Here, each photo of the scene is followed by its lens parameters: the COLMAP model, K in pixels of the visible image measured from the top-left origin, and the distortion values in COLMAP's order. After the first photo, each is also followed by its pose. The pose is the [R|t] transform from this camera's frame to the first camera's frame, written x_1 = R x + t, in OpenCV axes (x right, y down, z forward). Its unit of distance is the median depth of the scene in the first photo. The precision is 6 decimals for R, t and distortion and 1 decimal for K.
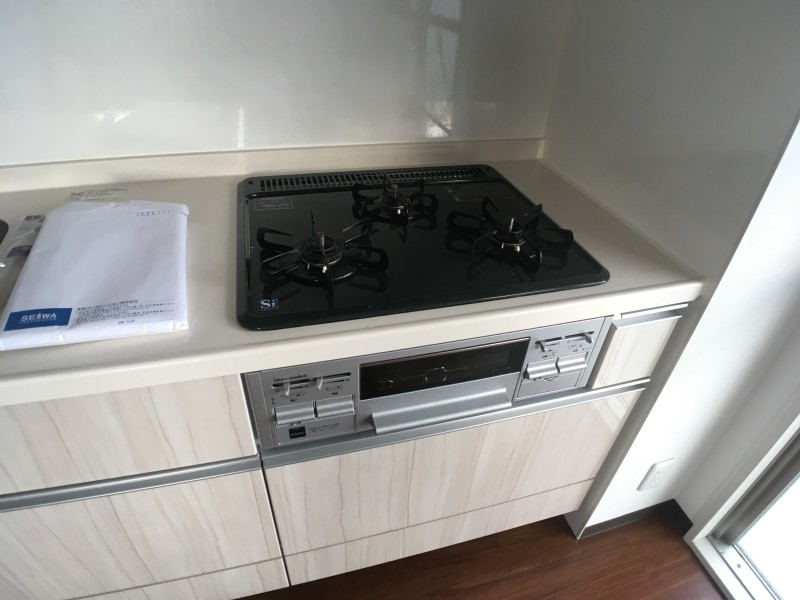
lens RADIAL K [[474.2, 0, 399.6], [0, 474.2, 300.3], [0, 0, 1]] dist [-0.067978, 0.005840]
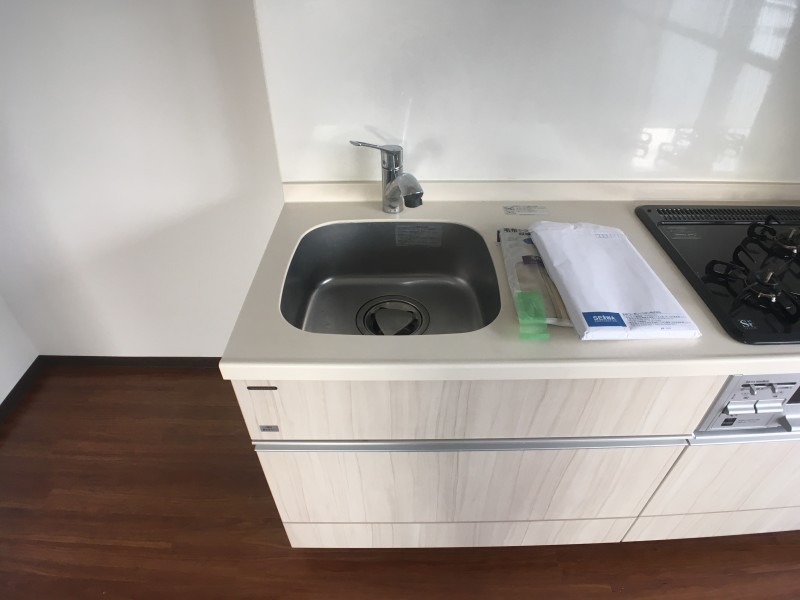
lens RADIAL K [[474.2, 0, 400.6], [0, 474.2, 297.6], [0, 0, 1]] dist [-0.067978, 0.005840]
pose [[0.968827, 0.111235, -0.221360, -0.903150], [-0.104369, 0.993630, 0.042511, -0.017412], [0.224679, -0.018082, 0.974265, -0.438729]]
